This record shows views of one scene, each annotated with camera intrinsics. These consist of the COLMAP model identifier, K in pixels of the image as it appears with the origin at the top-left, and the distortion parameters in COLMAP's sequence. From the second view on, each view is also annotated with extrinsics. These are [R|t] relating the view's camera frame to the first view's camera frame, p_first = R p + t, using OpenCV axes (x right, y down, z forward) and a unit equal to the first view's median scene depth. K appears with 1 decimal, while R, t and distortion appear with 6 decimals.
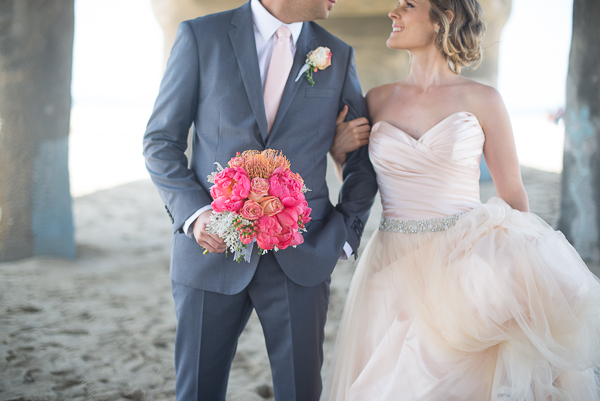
lens RADIAL K [[869.6, 0, 300.0], [0, 869.6, 200.5], [0, 0, 1]] dist [-0.133001, -0.028811]
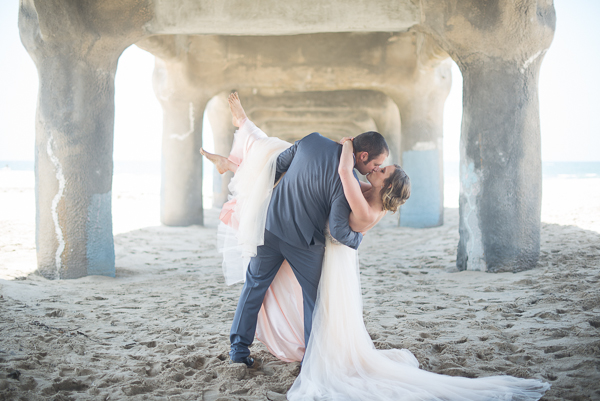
lens RADIAL K [[861.9, 0, 300.0], [0, 861.9, 200.5], [0, 0, 1]] dist [-0.138487, 0.036719]
pose [[0.999687, -0.020590, 0.014208, 0.025753], [0.021514, 0.997434, -0.068288, 0.048979], [-0.012765, 0.068572, 0.997564, -0.447170]]
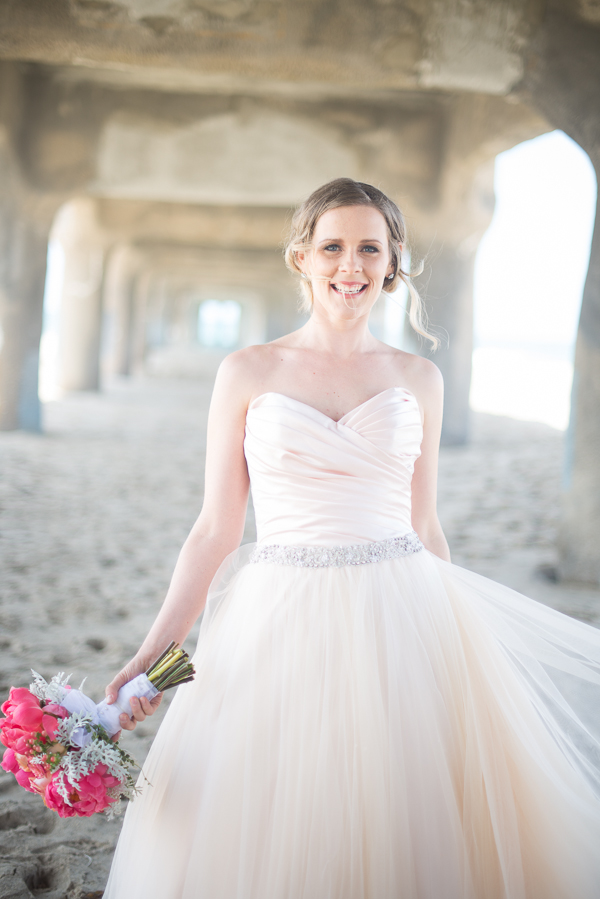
lens RADIAL K [[1291.5, 0, 300.0], [0, 1291.5, 449.5], [0, 0, 1]] dist [-0.138487, 0.036719]
pose [[0.994529, 0.026798, 0.100962, -0.065291], [-0.025414, 0.999565, -0.014977, 0.115996], [-0.101319, 0.012329, 0.994778, -1.205028]]
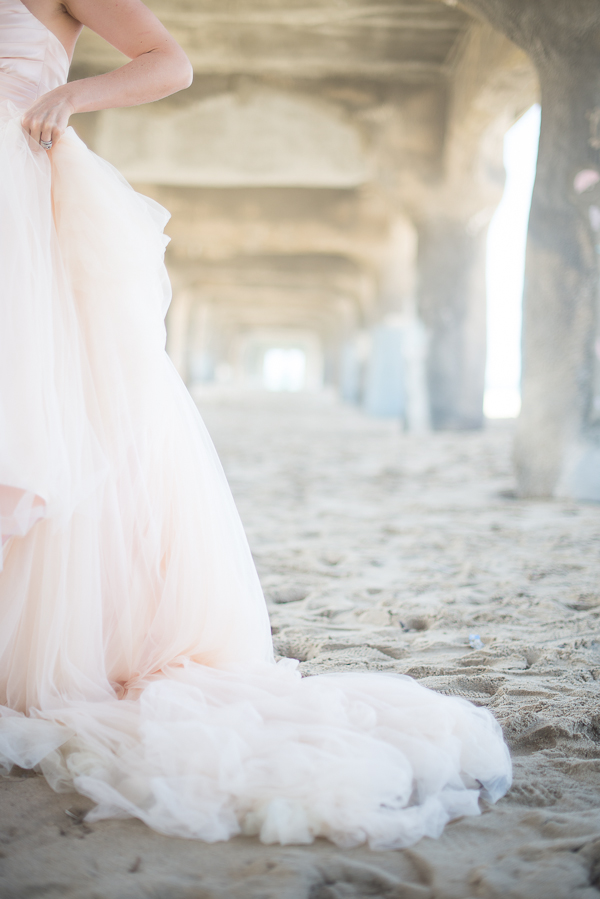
lens RADIAL K [[1335.9, 0, 300.0], [0, 1335.9, 449.5], [0, 0, 1]] dist [-0.147146, 0.100256]
pose [[0.998921, 0.012290, 0.044775, 0.050942], [-0.009759, 0.998366, -0.056305, 0.232344], [-0.045394, 0.055807, 0.997409, -1.202486]]
